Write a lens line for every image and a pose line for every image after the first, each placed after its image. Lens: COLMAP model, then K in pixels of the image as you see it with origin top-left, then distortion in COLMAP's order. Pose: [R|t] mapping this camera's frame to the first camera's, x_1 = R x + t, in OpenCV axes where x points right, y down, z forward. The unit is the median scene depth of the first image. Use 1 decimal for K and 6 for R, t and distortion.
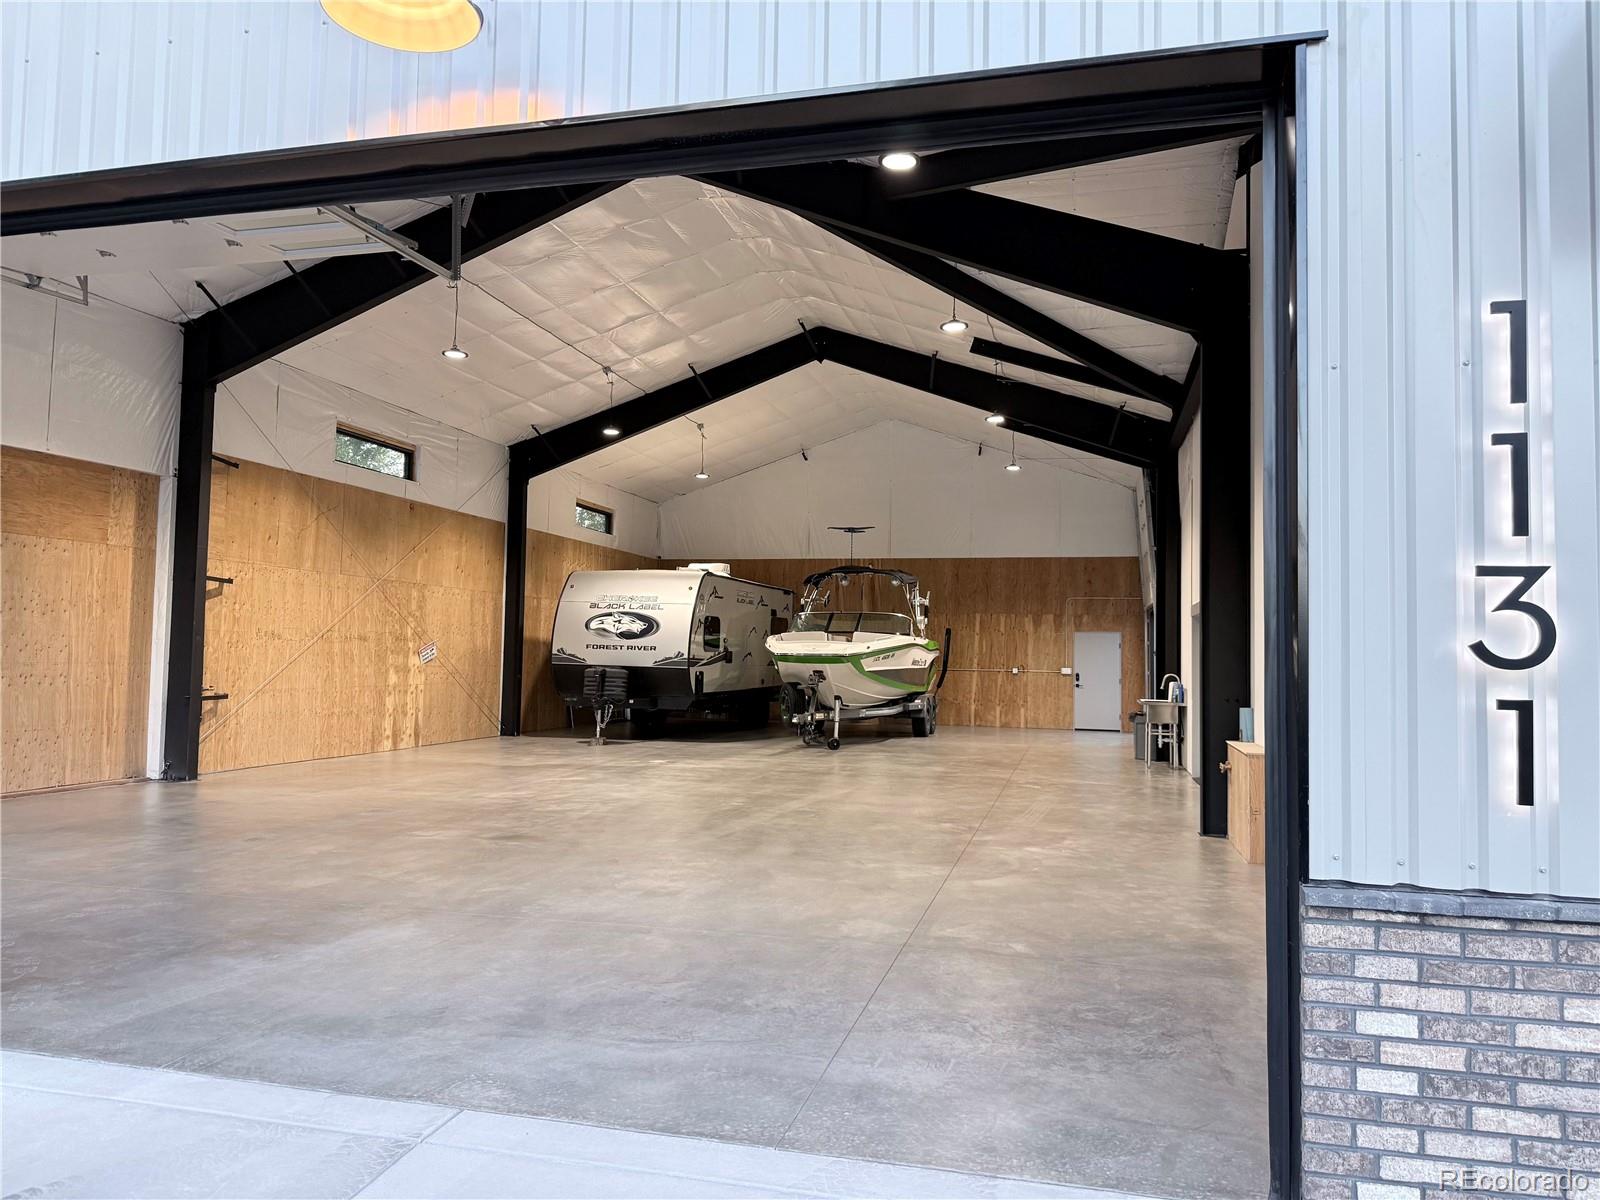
lens RADIAL K [[1115.5, 0, 797.7], [0, 1115.5, 607.5], [0, 0, 1]] dist [0.154082, -0.279854]
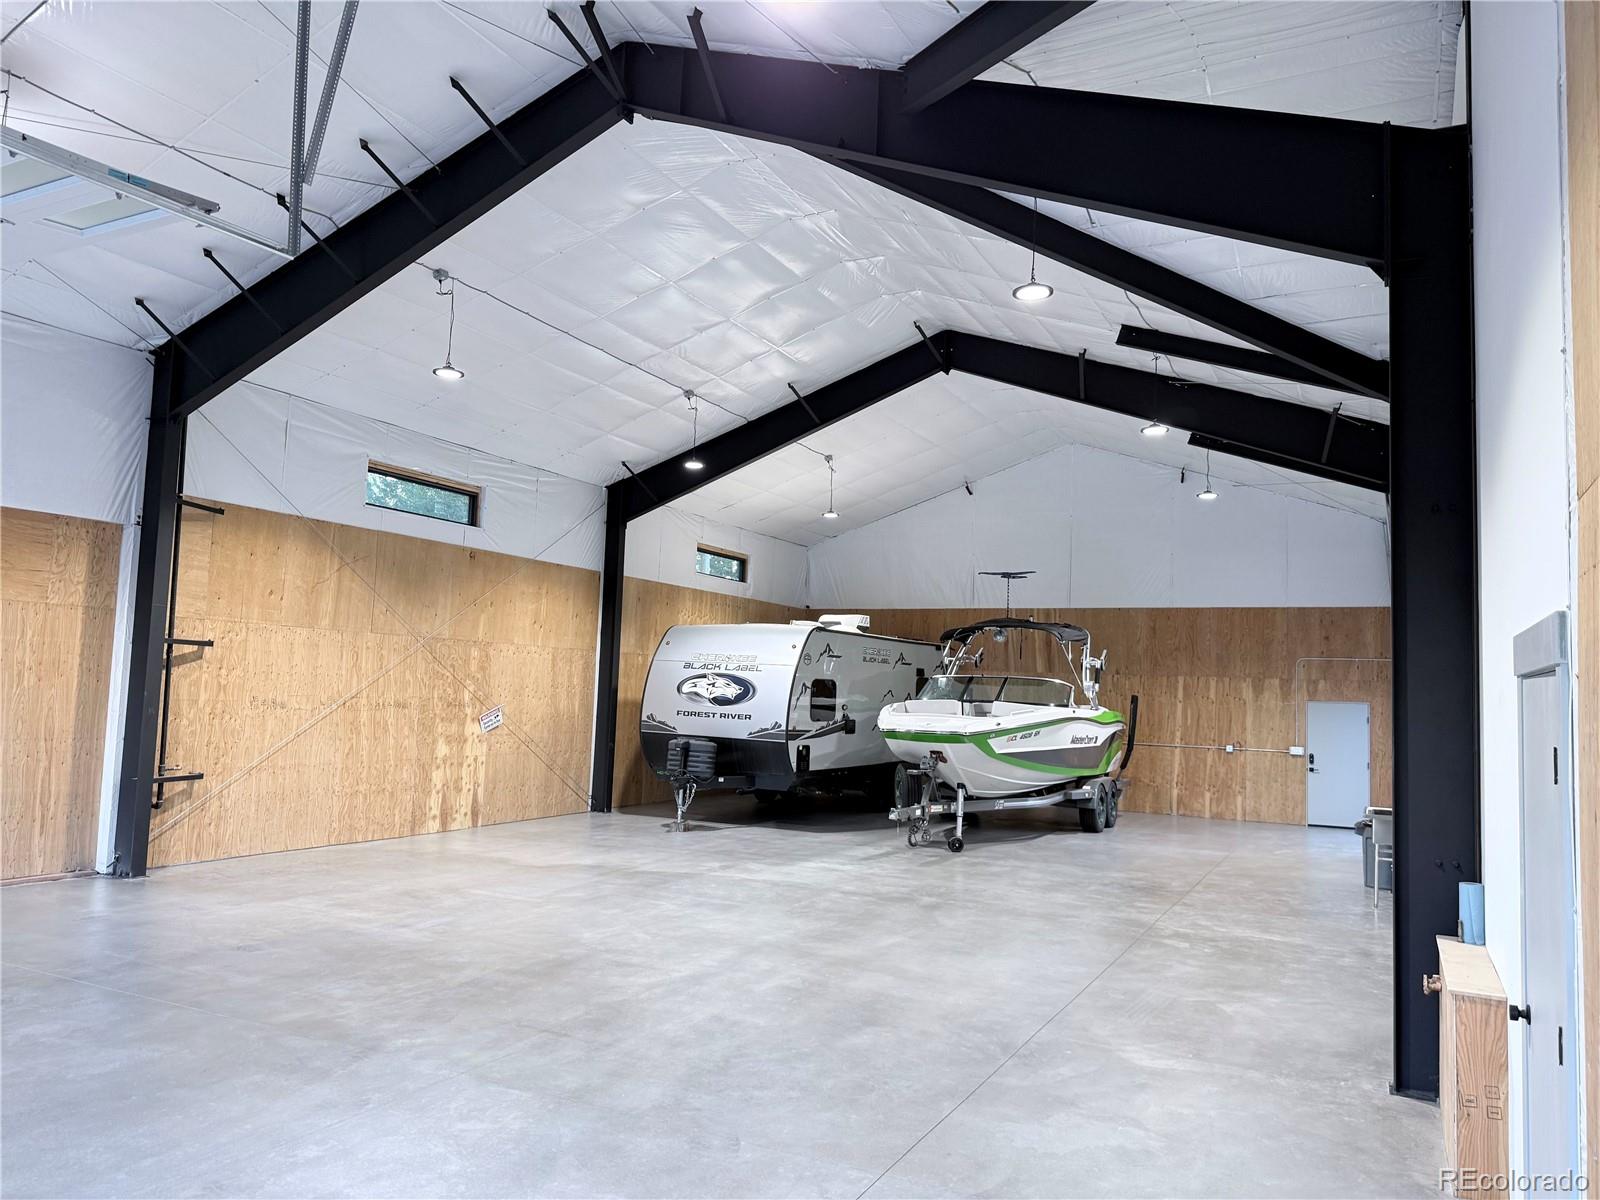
lens RADIAL K [[1115.5, 0, 797.7], [0, 1115.5, 607.5], [0, 0, 1]] dist [0.154082, -0.279854]
pose [[0.974767, -0.001206, -0.223222, 0.097715], [-0.007276, 0.999283, -0.037169, -0.015578], [0.223107, 0.037855, 0.974059, 0.180311]]
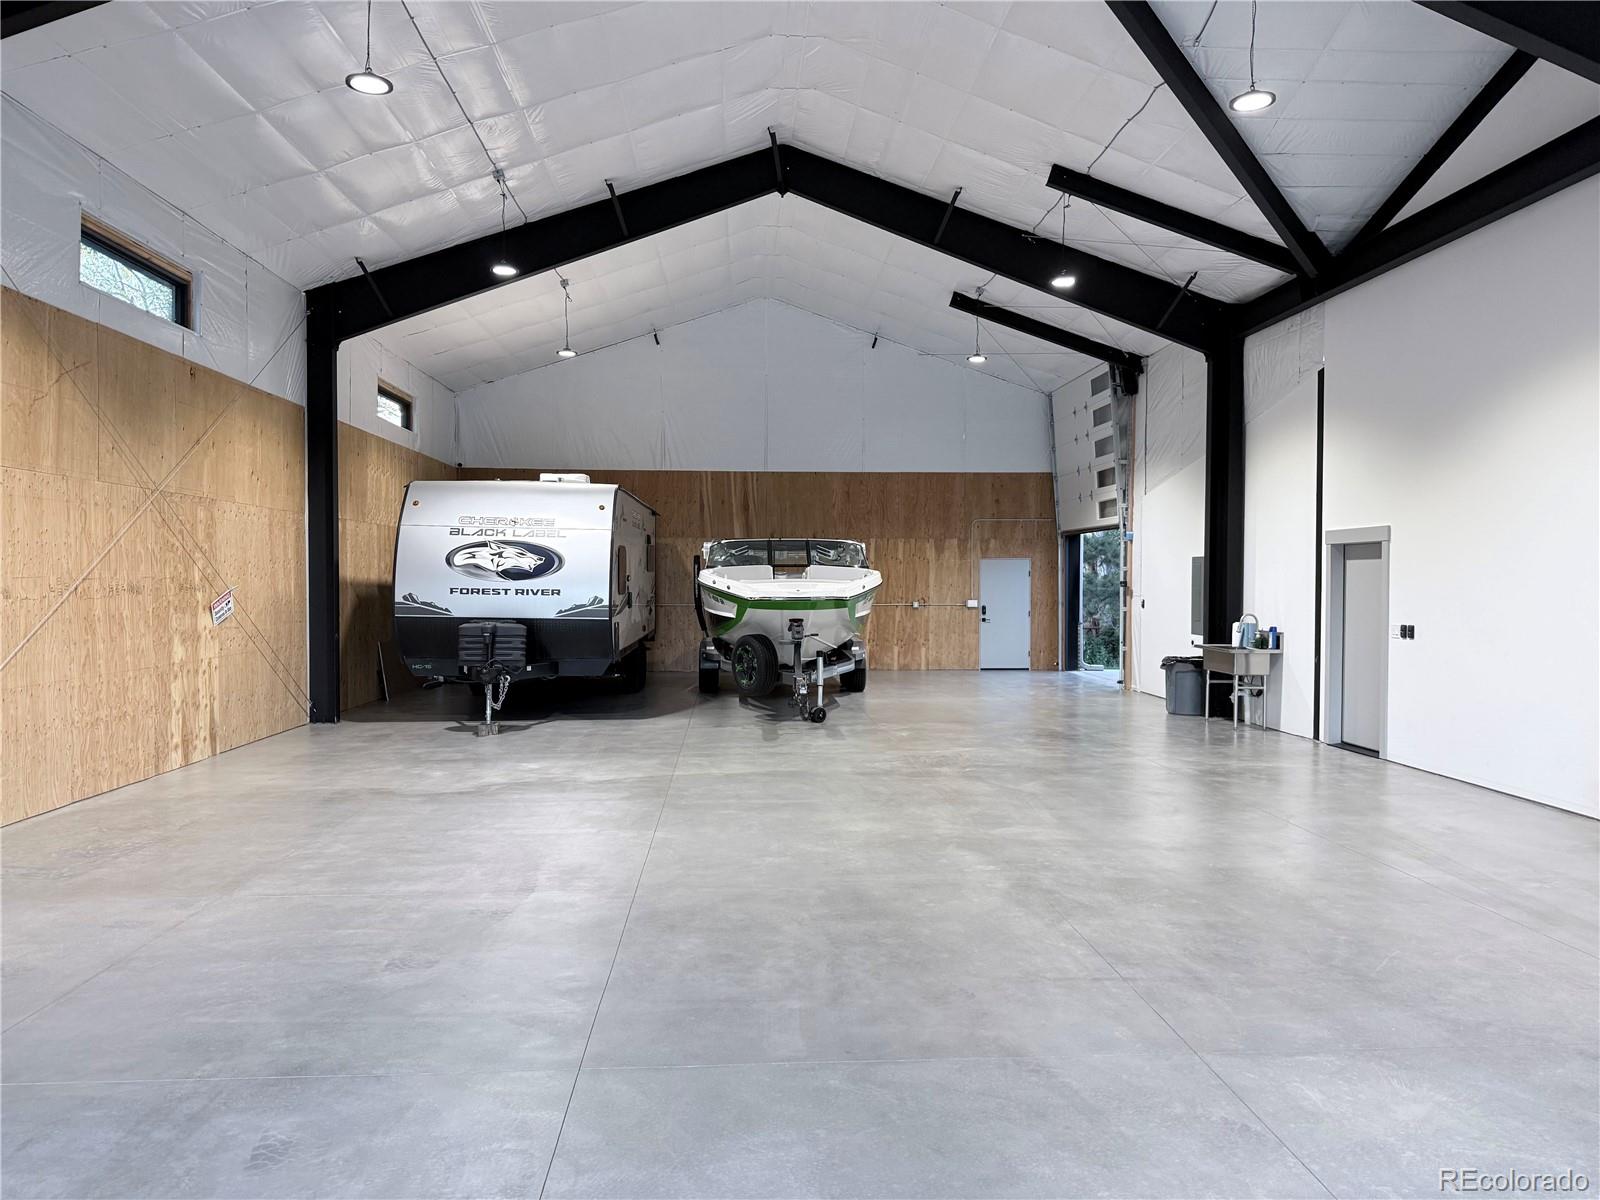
lens RADIAL K [[1117.9, 0, 796.9], [0, 1117.9, 615.8], [0, 0, 1]] dist [0.056731, -0.063827]
pose [[0.952040, -0.026373, 0.304833, -0.201625], [0.001884, 0.996765, 0.080351, -0.005412], [-0.305966, -0.075923, 0.949010, 0.282358]]
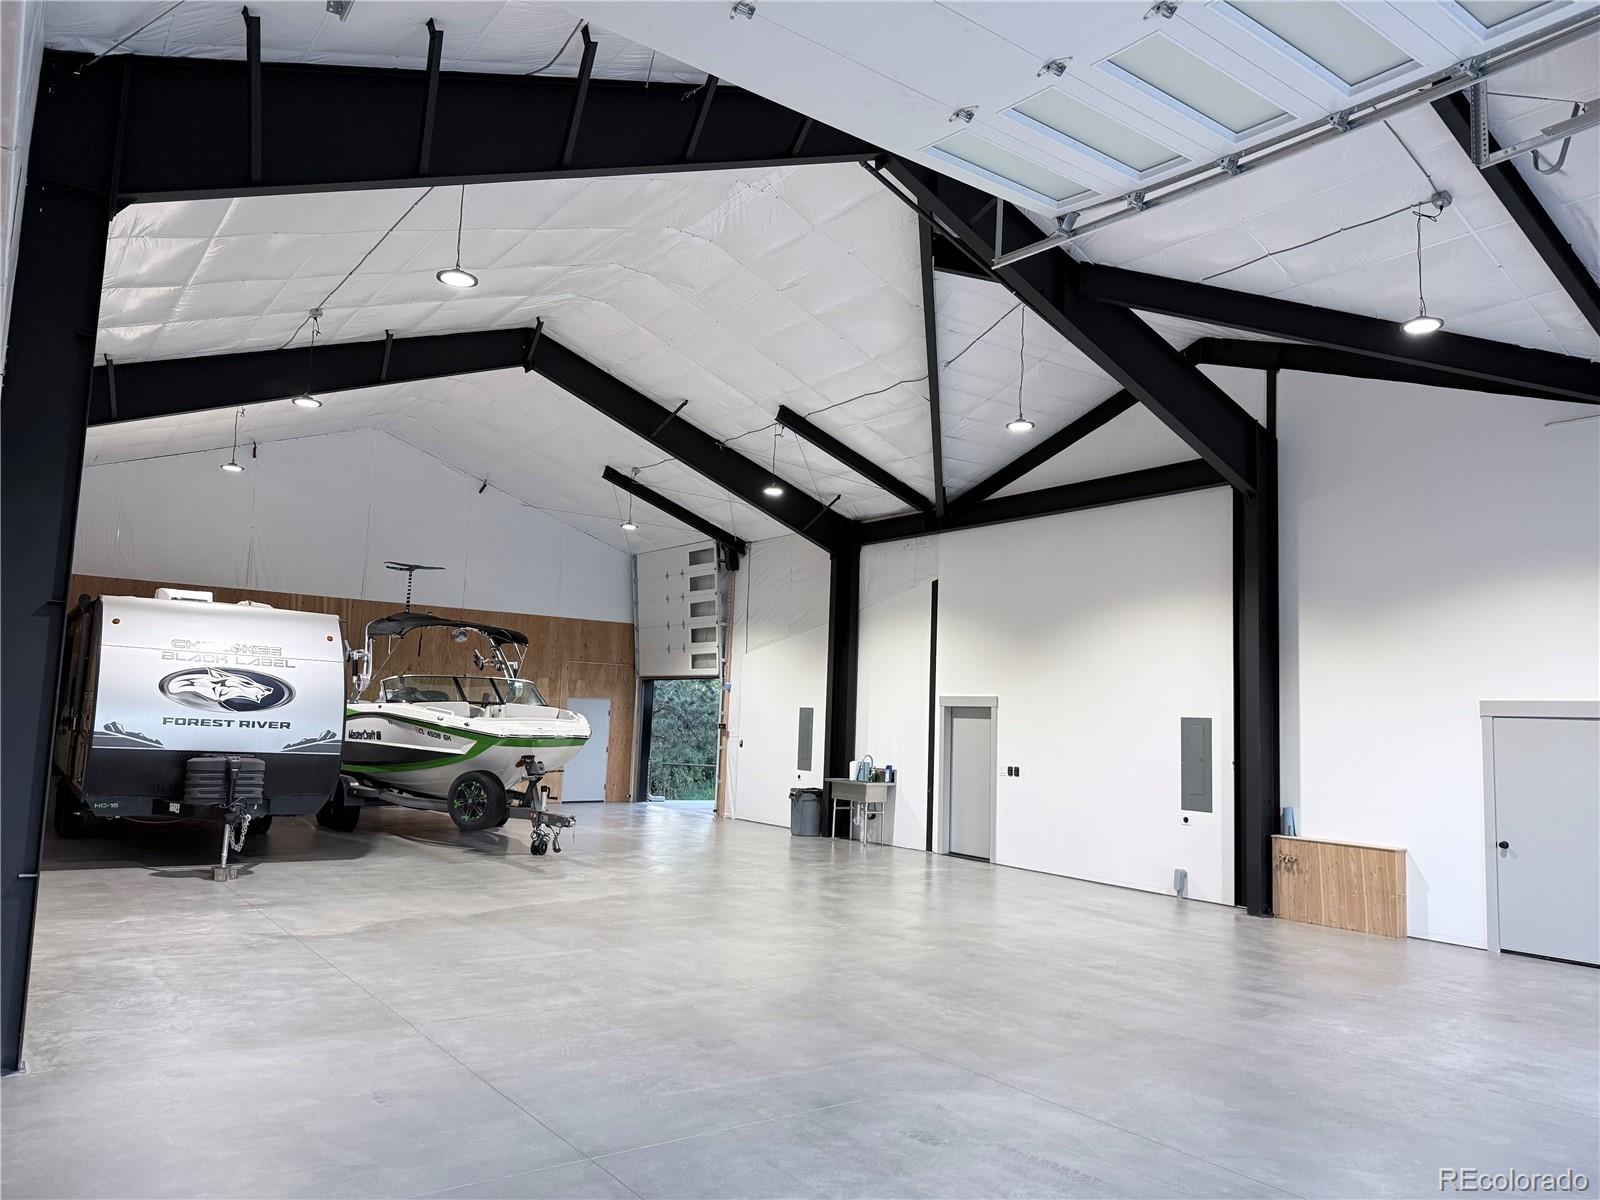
lens RADIAL K [[1115.5, 0, 797.7], [0, 1115.5, 607.5], [0, 0, 1]] dist [0.154082, -0.279854]
pose [[0.635106, 0.083136, 0.767938, -0.469700], [-0.059346, 0.996504, -0.058799, -0.012457], [-0.770142, -0.008231, 0.637820, 0.327043]]
